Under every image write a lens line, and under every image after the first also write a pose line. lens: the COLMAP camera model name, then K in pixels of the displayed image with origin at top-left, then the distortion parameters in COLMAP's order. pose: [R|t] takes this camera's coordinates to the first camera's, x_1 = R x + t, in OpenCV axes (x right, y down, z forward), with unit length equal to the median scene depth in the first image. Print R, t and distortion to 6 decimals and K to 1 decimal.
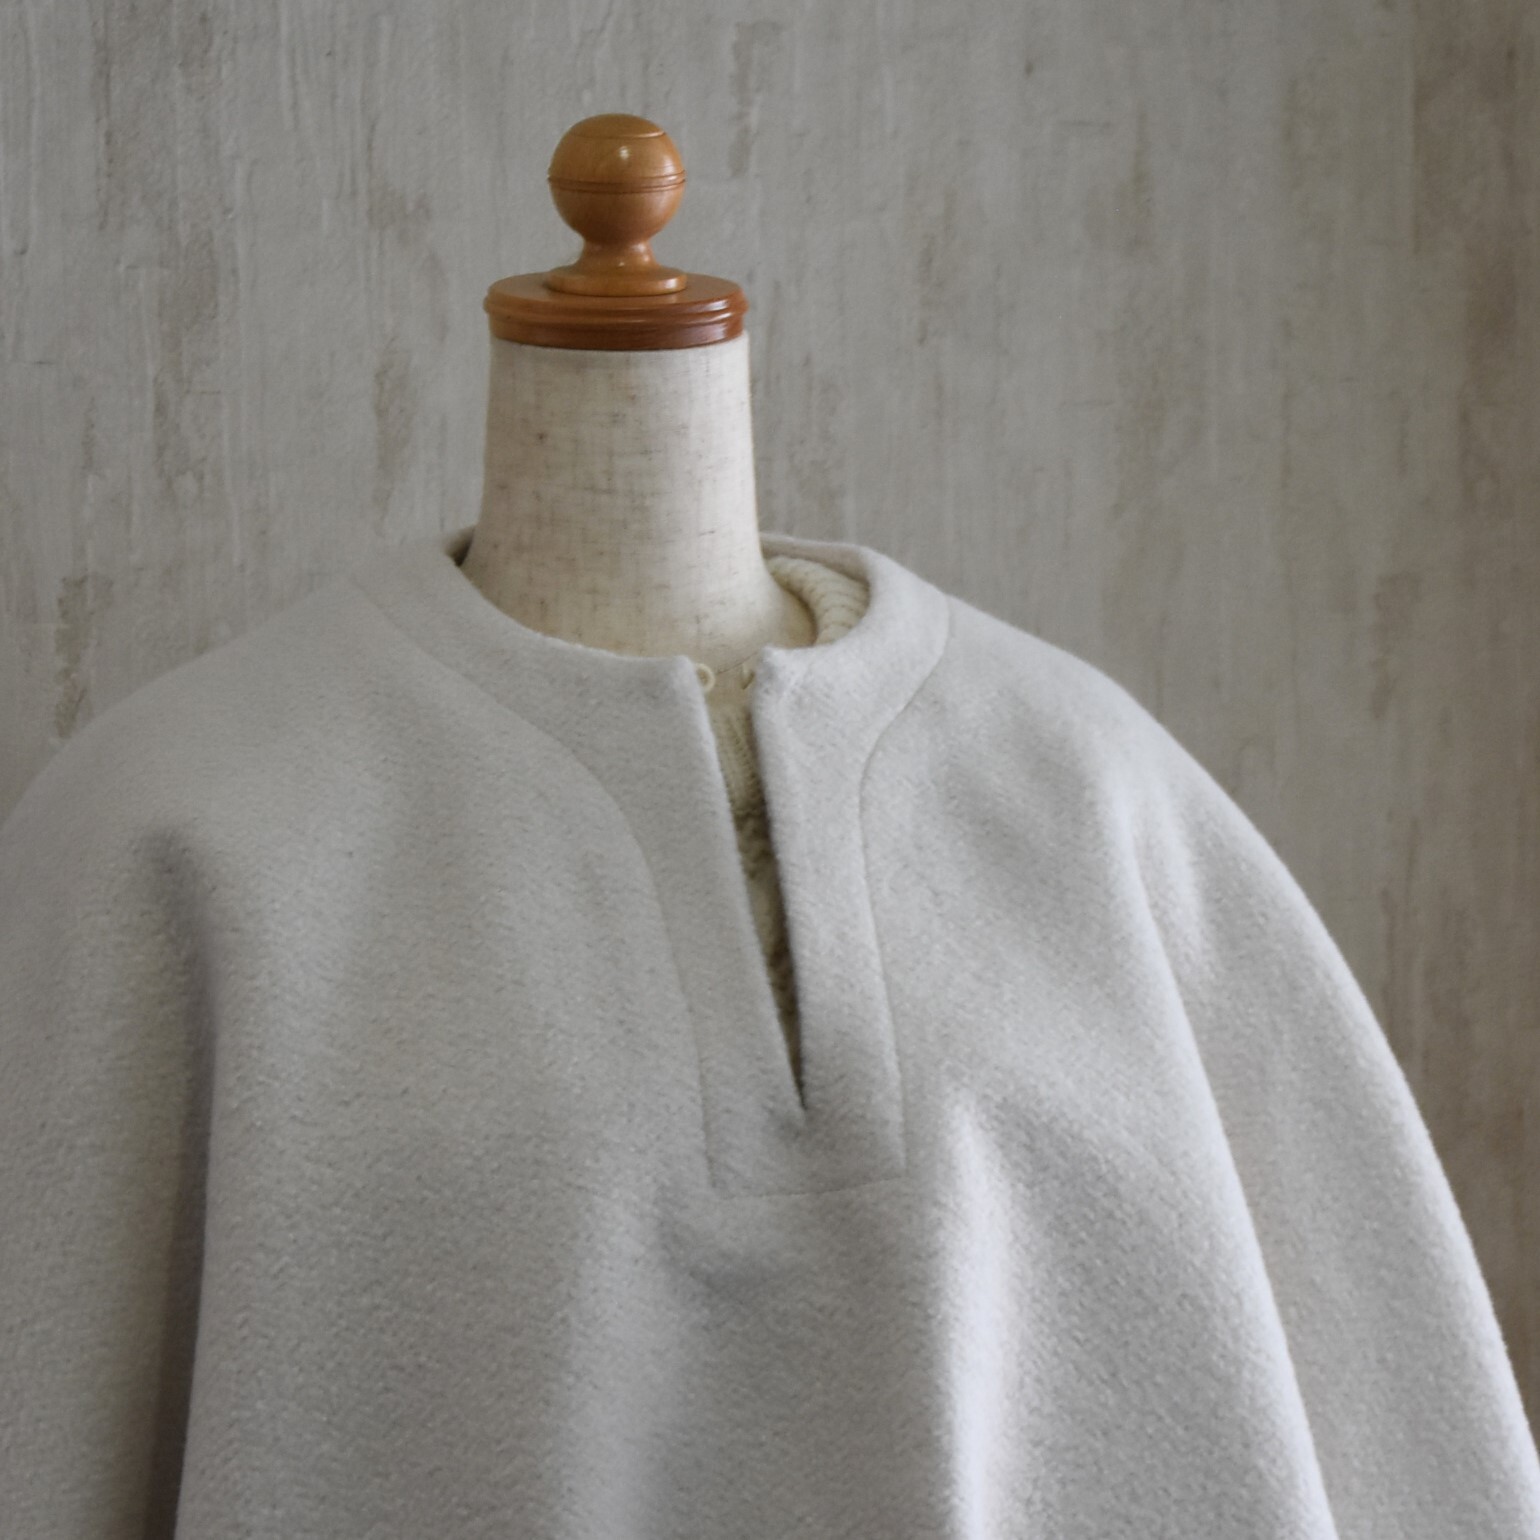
lens RADIAL K [[5938.4, 0, 770.7], [0, 5938.4, 962.3], [0, 0, 1]] dist [0.372466, 1.697763]
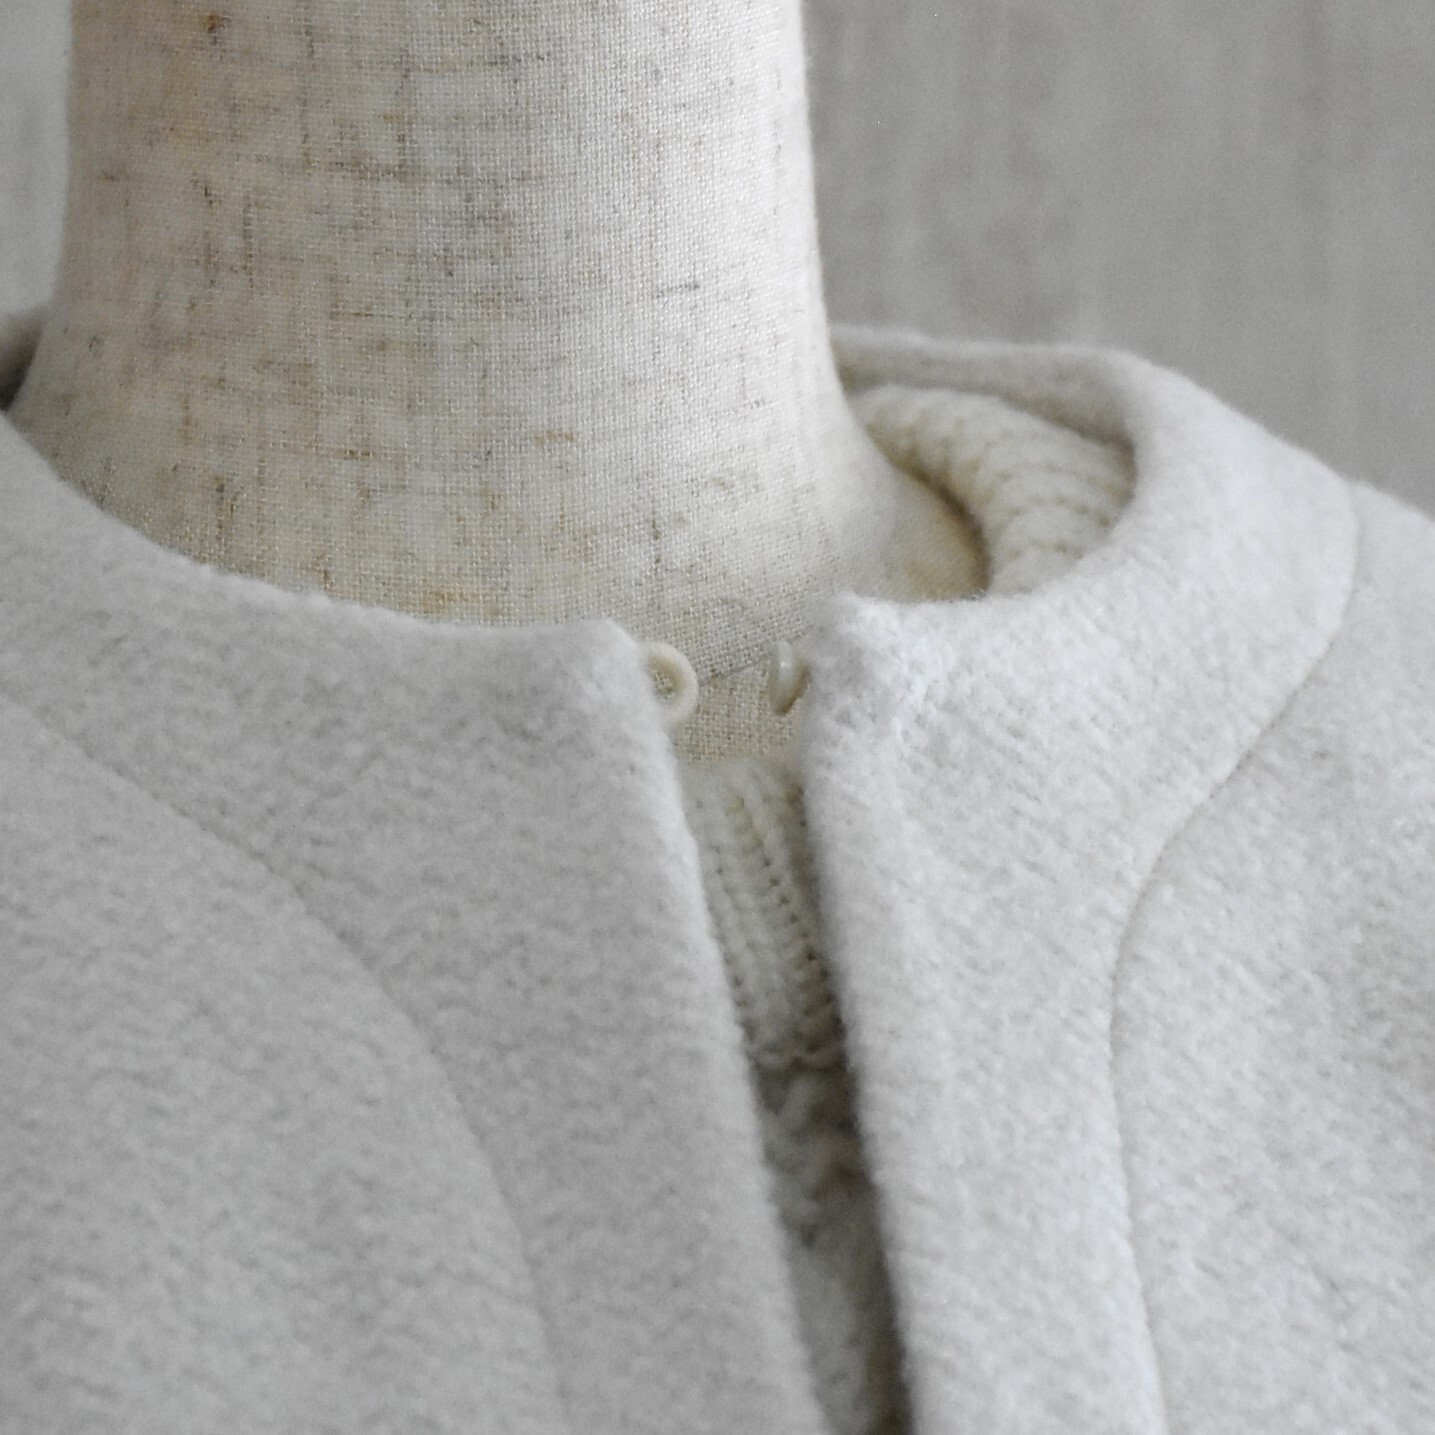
lens RADIAL K [[10470.3, 0, 717.5], [0, 10470.3, 717.5], [0, 0, 1]] dist [0.769531, 20.949330]
pose [[0.999602, -0.010450, -0.026205, 0.008135], [0.008174, 0.996305, -0.085499, 0.007829], [0.027002, 0.085251, 0.995994, 0.377643]]
